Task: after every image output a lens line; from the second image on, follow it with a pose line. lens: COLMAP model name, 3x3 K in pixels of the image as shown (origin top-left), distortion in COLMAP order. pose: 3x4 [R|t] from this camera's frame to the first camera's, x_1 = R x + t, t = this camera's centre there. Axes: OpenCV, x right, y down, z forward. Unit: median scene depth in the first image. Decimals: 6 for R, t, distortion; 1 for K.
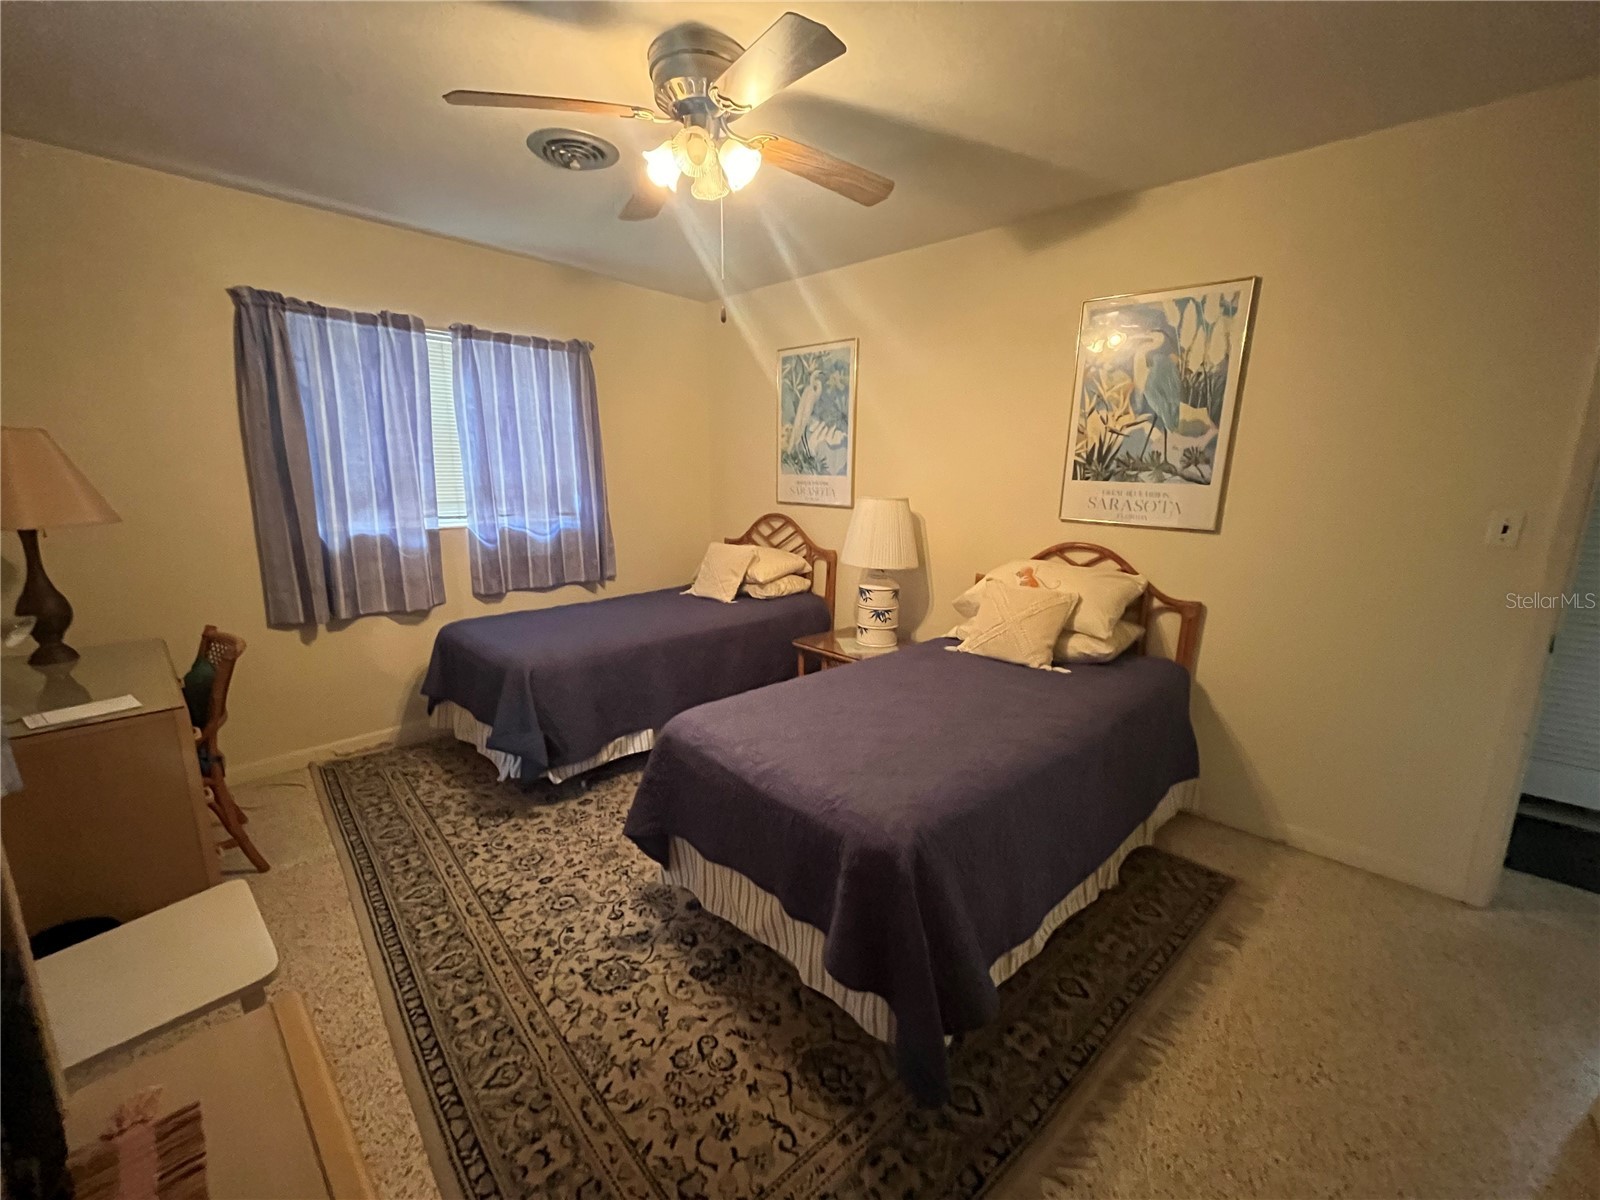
lens RADIAL K [[643.1, 0, 801.5], [0, 643.1, 597.9], [0, 0, 1]] dist [-0.000477, -0.000292]
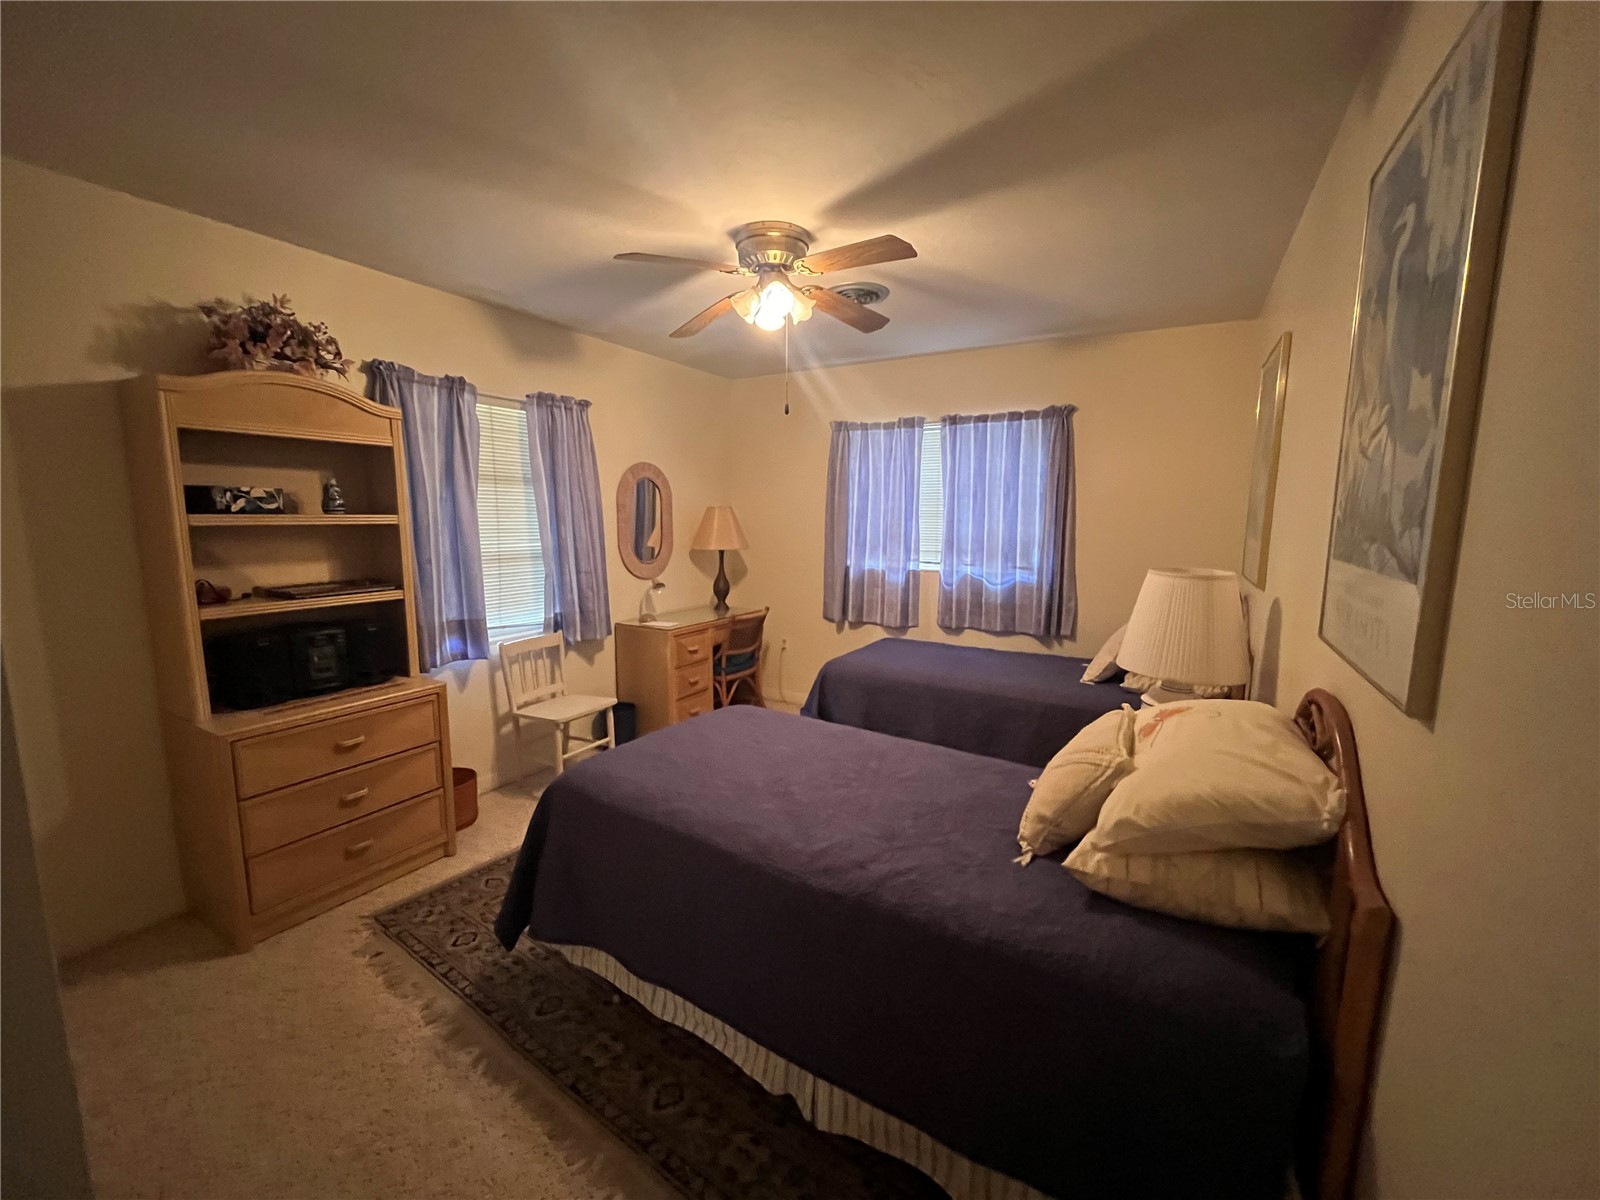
lens RADIAL K [[643.1, 0, 801.4], [0, 643.1, 600.9], [0, 0, 1]] dist [-0.000477, -0.000292]
pose [[0.241328, 0.119956, -0.963001, 0.663144], [-0.196620, 0.977794, 0.072526, -0.093927], [0.950316, 0.171843, 0.259555, 0.433300]]
